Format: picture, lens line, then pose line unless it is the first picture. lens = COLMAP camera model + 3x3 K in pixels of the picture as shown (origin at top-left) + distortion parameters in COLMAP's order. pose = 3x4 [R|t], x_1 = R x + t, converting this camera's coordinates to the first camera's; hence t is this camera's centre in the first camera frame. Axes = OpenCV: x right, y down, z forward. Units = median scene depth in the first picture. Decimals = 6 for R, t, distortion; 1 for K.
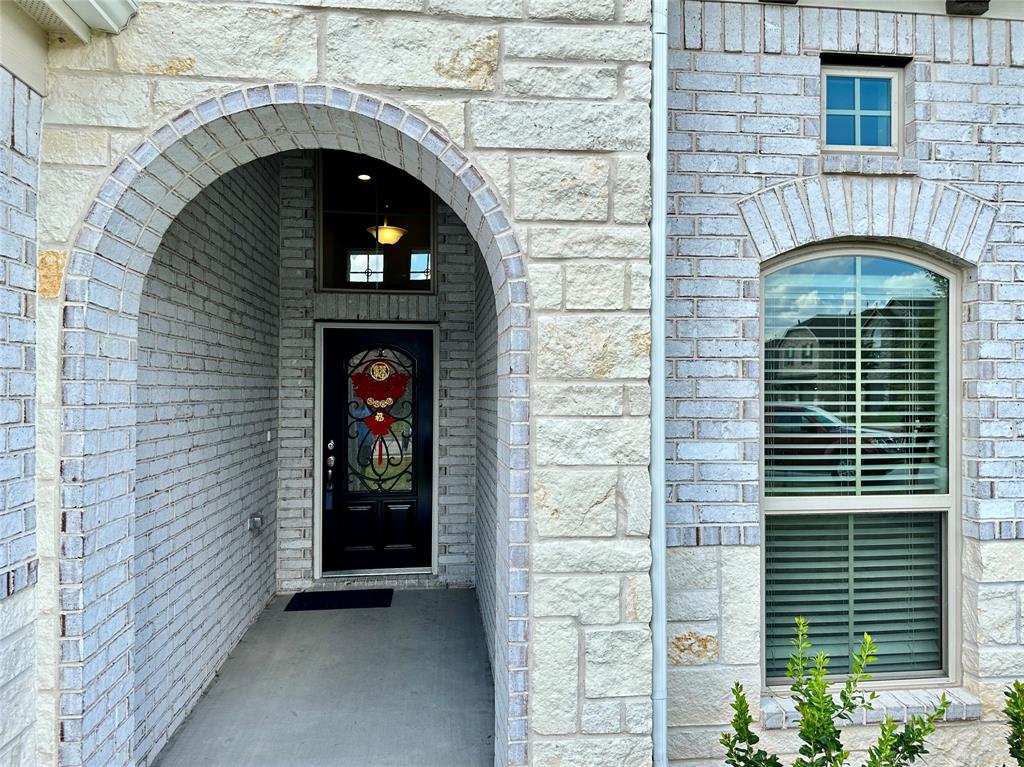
lens RADIAL K [[717.0, 0, 511.3], [0, 717.0, 384.1], [0, 0, 1]] dist [0.005070, 0.000200]
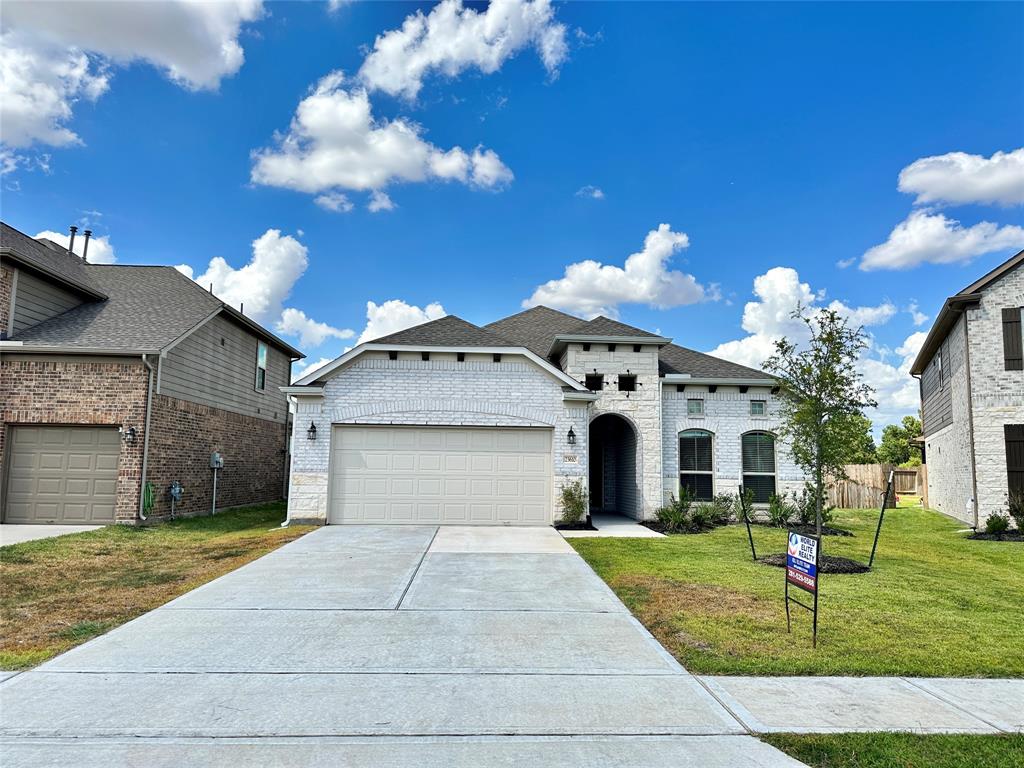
lens RADIAL K [[717.0, 0, 510.0], [0, 717.0, 383.8], [0, 0, 1]] dist [0.005070, 0.000200]
pose [[0.997602, 0.002998, -0.069140, -0.688738], [-0.011012, 0.993208, -0.115829, 0.150612], [0.068323, 0.116313, 0.990860, -5.372258]]
